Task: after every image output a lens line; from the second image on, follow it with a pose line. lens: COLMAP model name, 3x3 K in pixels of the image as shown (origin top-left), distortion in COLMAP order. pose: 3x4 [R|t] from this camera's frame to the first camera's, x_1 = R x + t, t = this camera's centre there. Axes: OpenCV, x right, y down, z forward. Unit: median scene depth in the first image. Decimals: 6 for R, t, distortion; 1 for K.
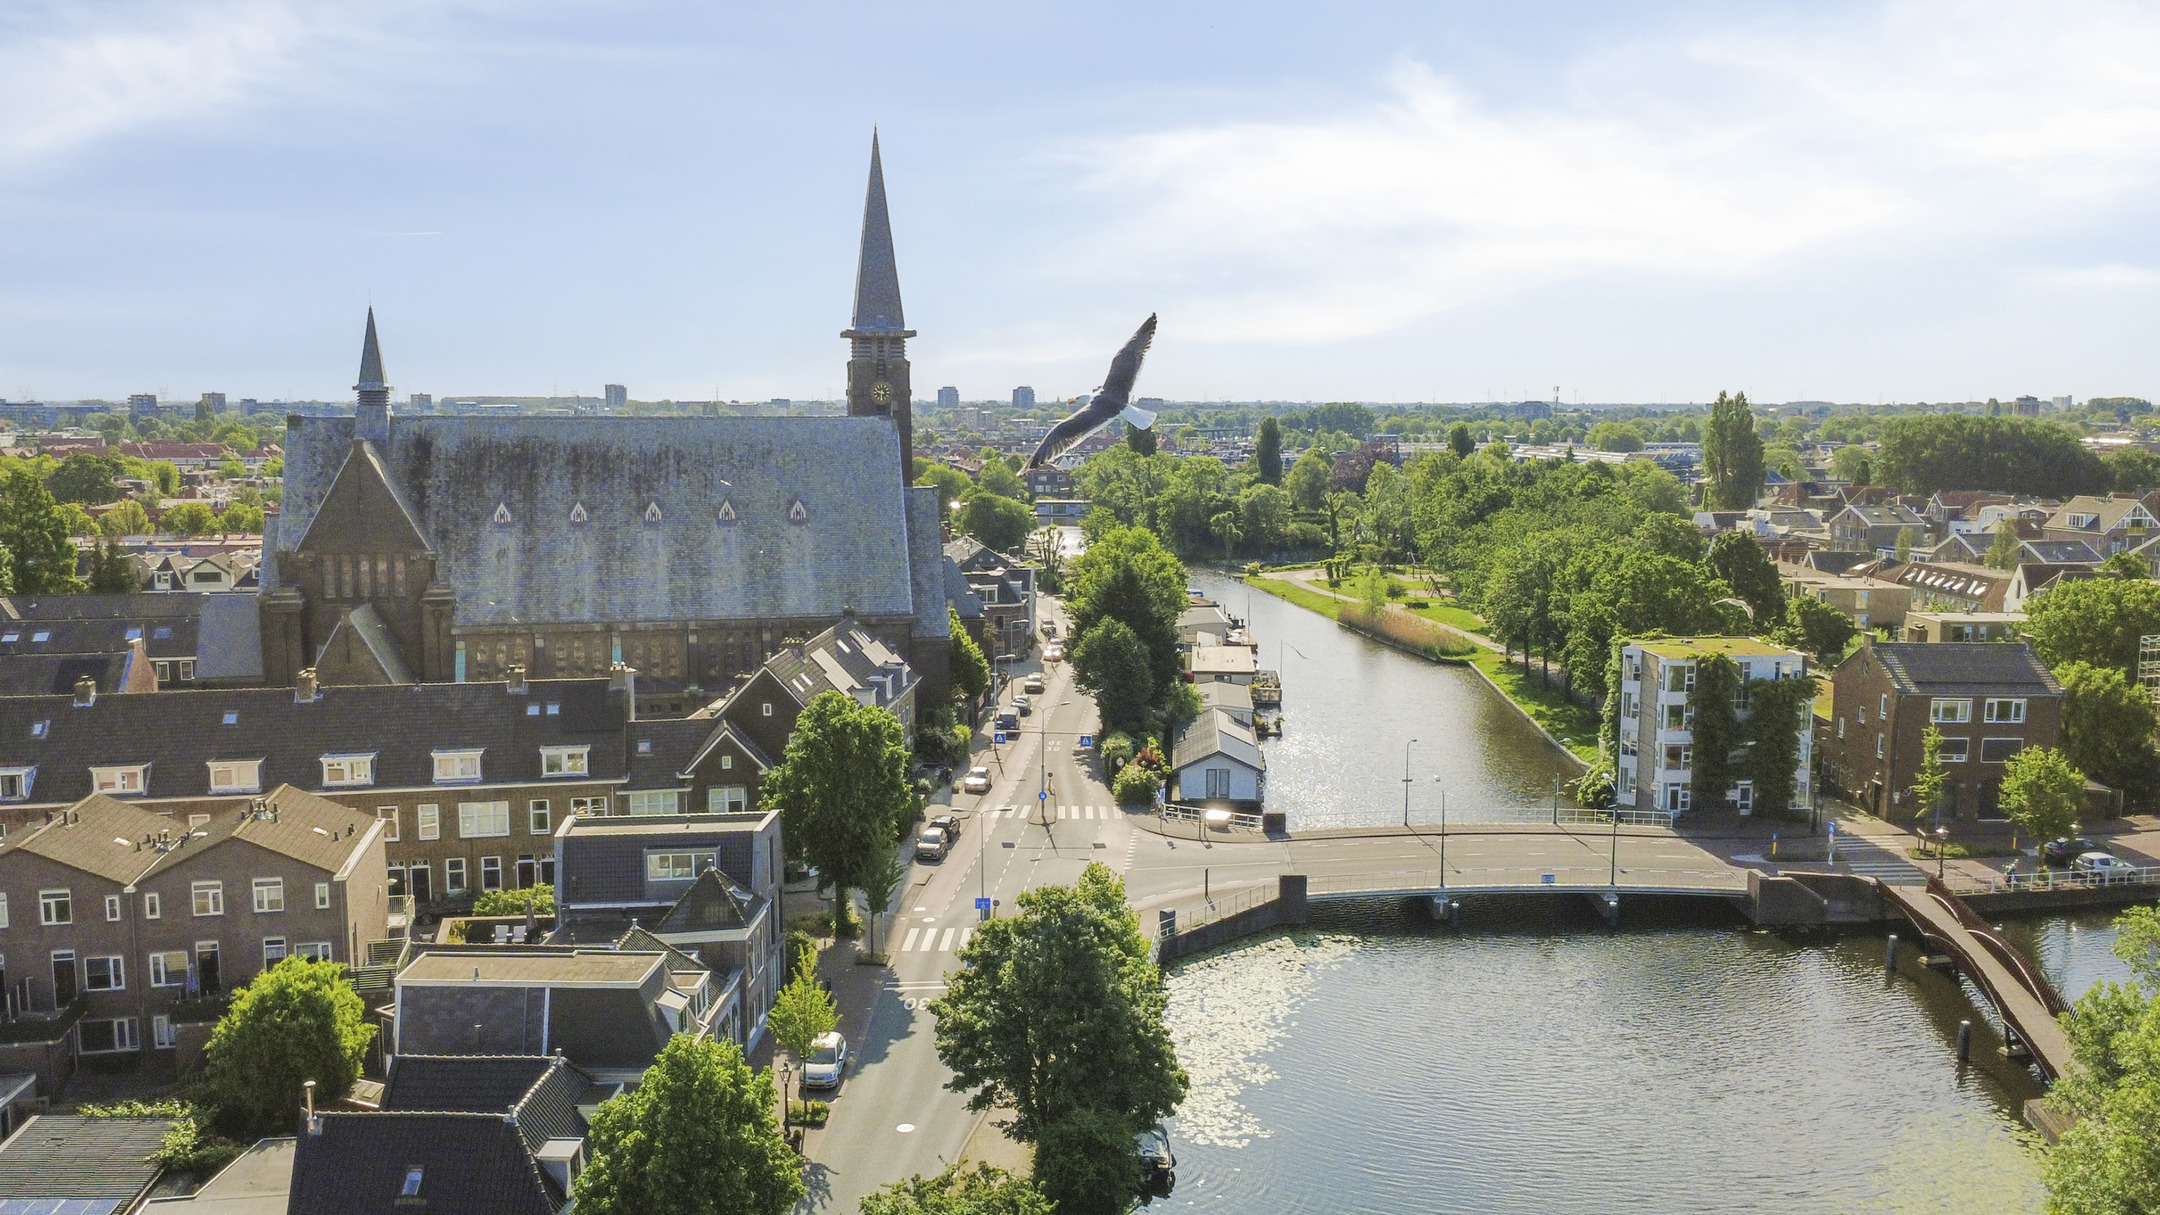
lens RADIAL K [[1691.9, 0, 1080.0], [0, 1691.9, 607.5], [0, 0, 1]] dist [0.000504, -0.000627]
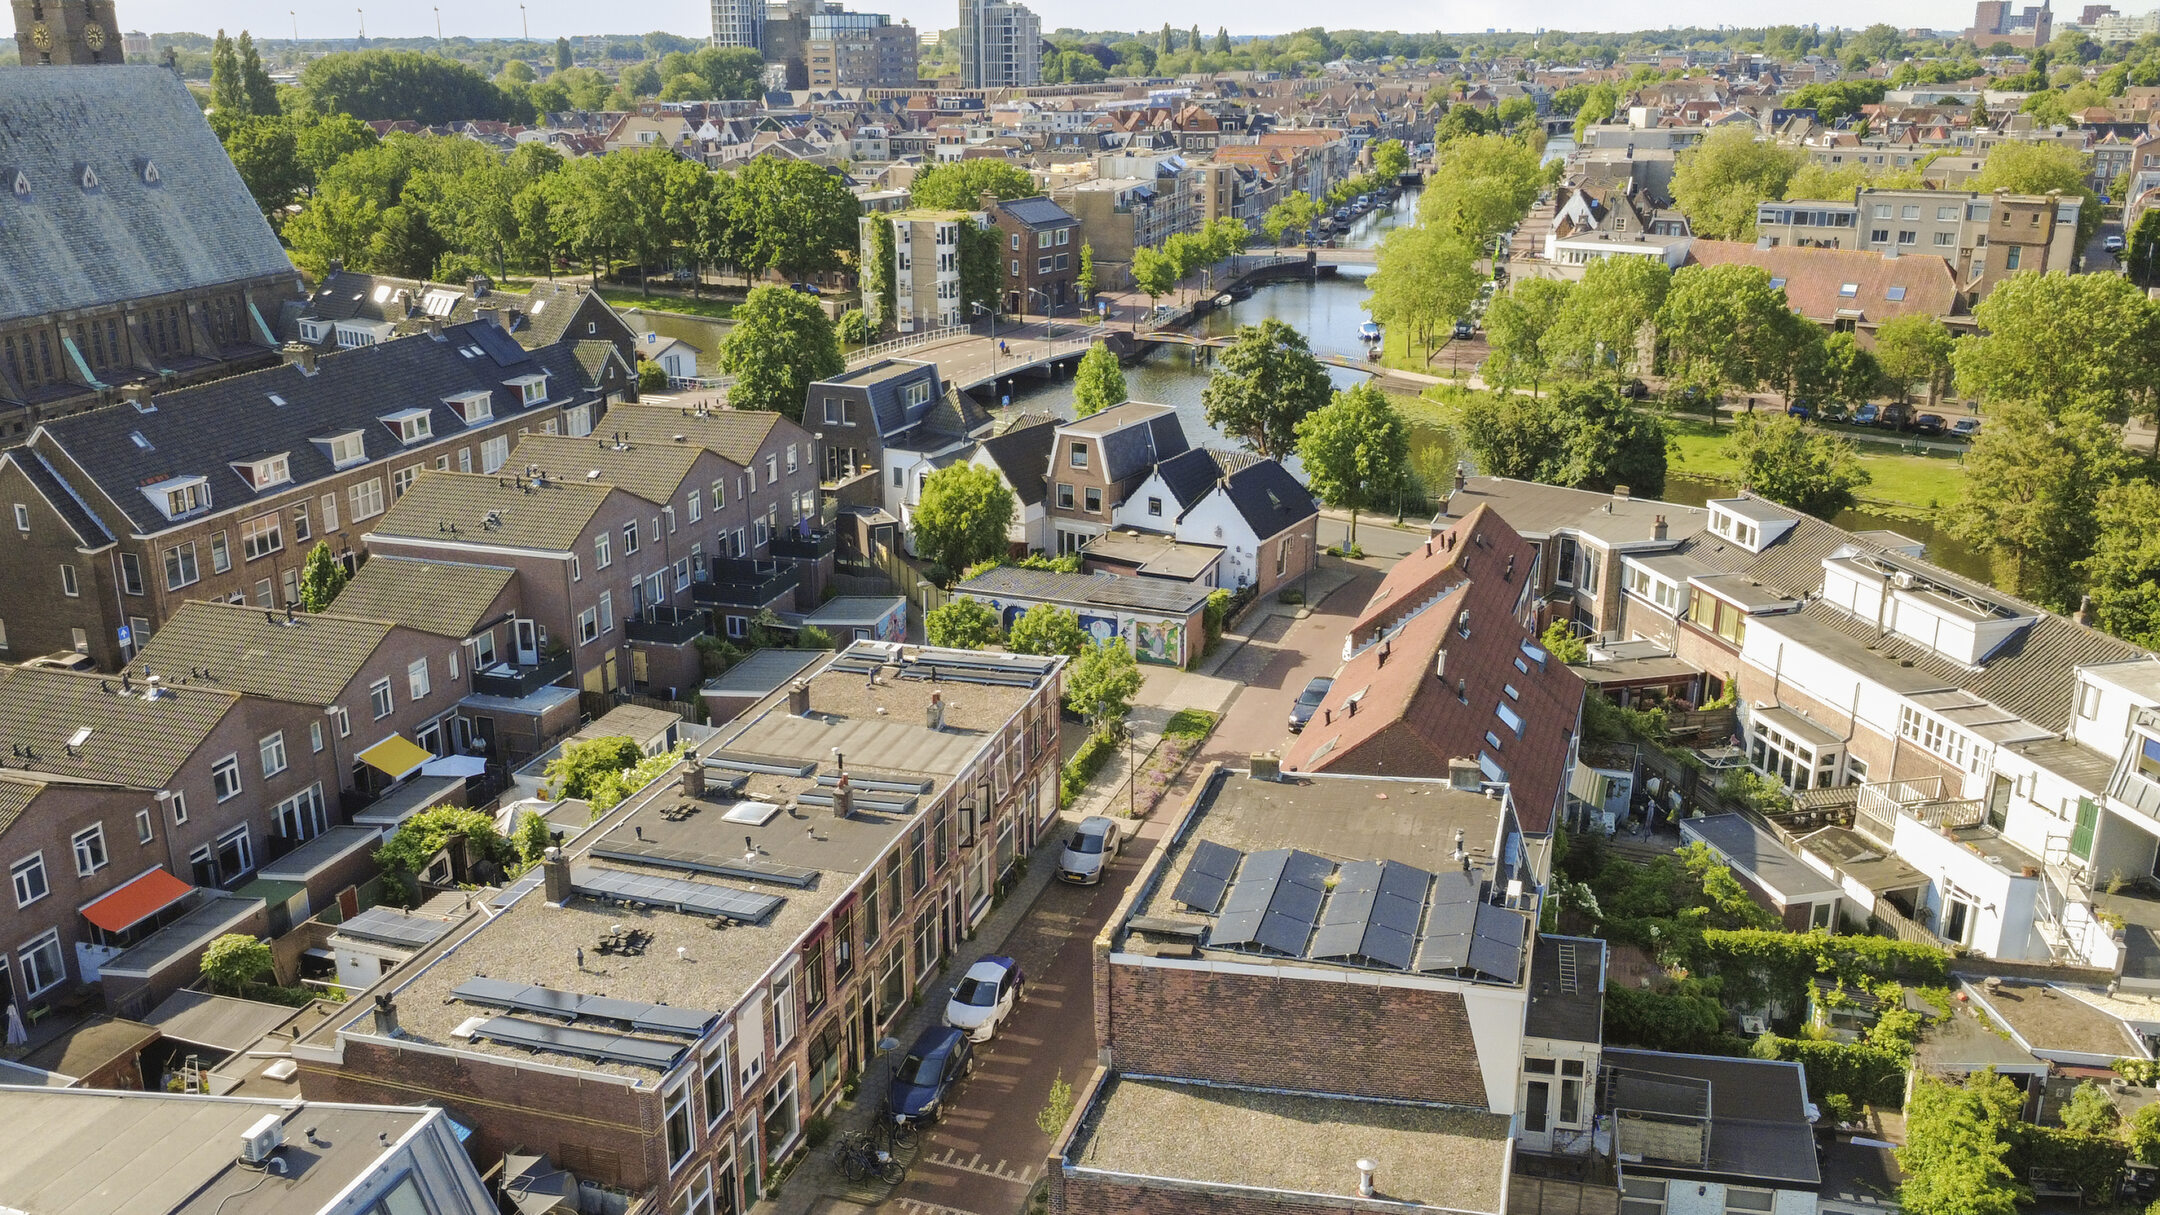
lens RADIAL K [[1691.9, 0, 1080.0], [0, 1691.9, 607.5], [0, 0, 1]] dist [0.000504, -0.000627]
pose [[0.533834, -0.275468, 0.799461, -0.854496], [0.108102, 0.959924, 0.258574, -0.016133], [-0.838651, -0.051613, 0.542219, 0.079557]]
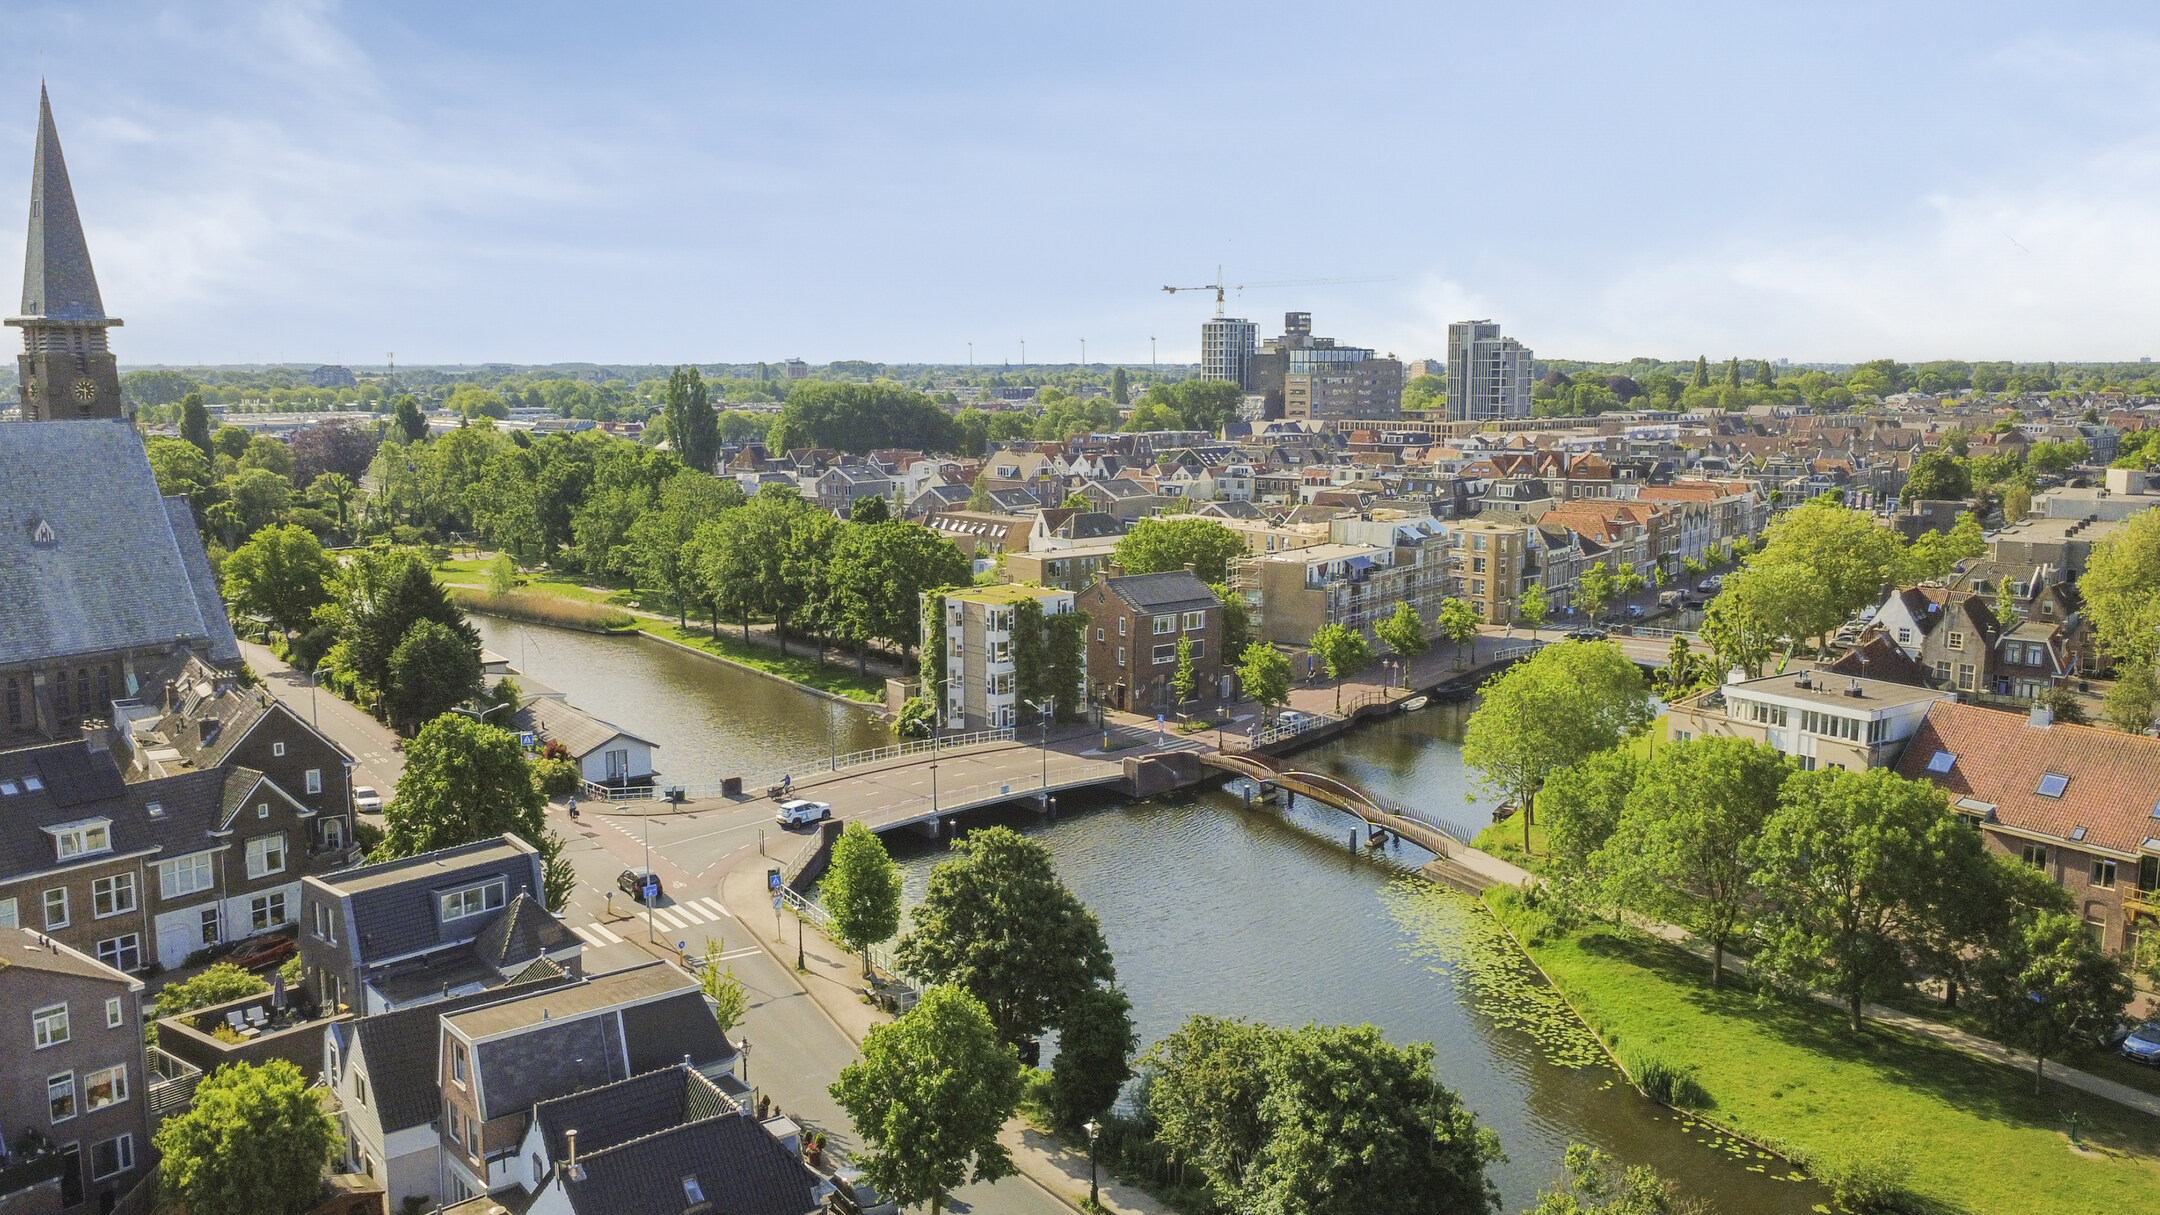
lens RADIAL K [[1662.7, 0, 1080.0], [0, 1662.7, 607.5], [0, 0, 1]] dist [0.002235, -0.001135]
pose [[0.777673, -0.094130, 0.621582, -0.352906], [0.079773, 0.995510, 0.050952, -0.024649], [-0.623587, 0.009962, 0.781690, 0.014141]]
